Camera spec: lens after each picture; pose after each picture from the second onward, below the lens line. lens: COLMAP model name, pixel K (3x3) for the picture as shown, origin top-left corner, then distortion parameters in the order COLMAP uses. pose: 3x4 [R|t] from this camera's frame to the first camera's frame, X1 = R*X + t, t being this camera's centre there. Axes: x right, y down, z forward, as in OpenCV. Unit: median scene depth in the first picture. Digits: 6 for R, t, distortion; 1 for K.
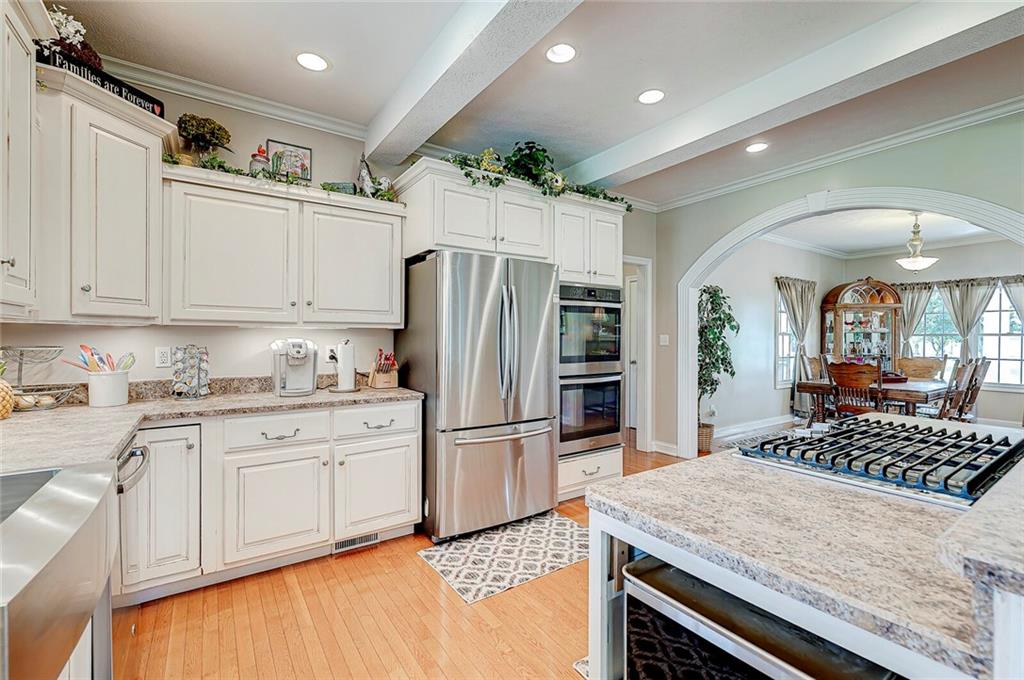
lens RADIAL K [[446.1, 0, 517.5], [0, 446.1, 337.6], [0, 0, 1]] dist [0.001110, 0.000527]
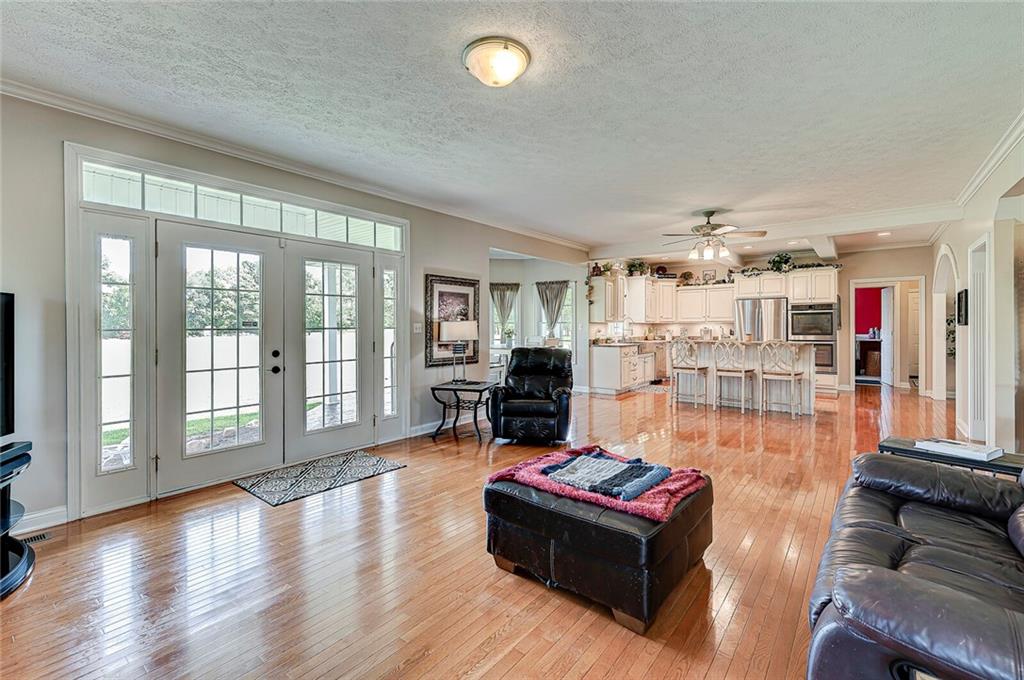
lens RADIAL K [[446.1, 0, 509.6], [0, 446.1, 330.1], [0, 0, 1]] dist [0.001110, 0.000527]
pose [[0.289765, 0.005762, -0.957081, 2.285876], [0.001275, 0.999979, 0.006407, 0.009484], [0.957097, -0.003077, 0.289751, -1.451590]]
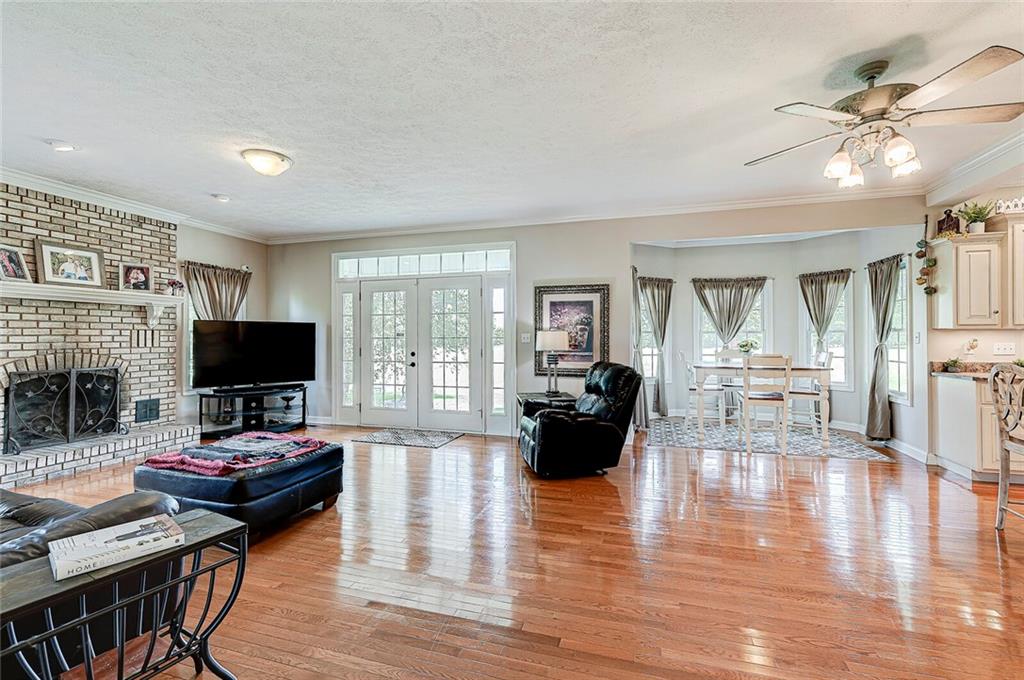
lens RADIAL K [[446.1, 0, 510.5], [0, 446.1, 335.8], [0, 0, 1]] dist [0.001110, 0.000527]
pose [[-0.787993, -0.006586, -0.615649, 1.728354], [-0.002567, 0.999969, -0.007413, 0.017458], [0.615679, -0.004261, -0.787985, 0.139476]]
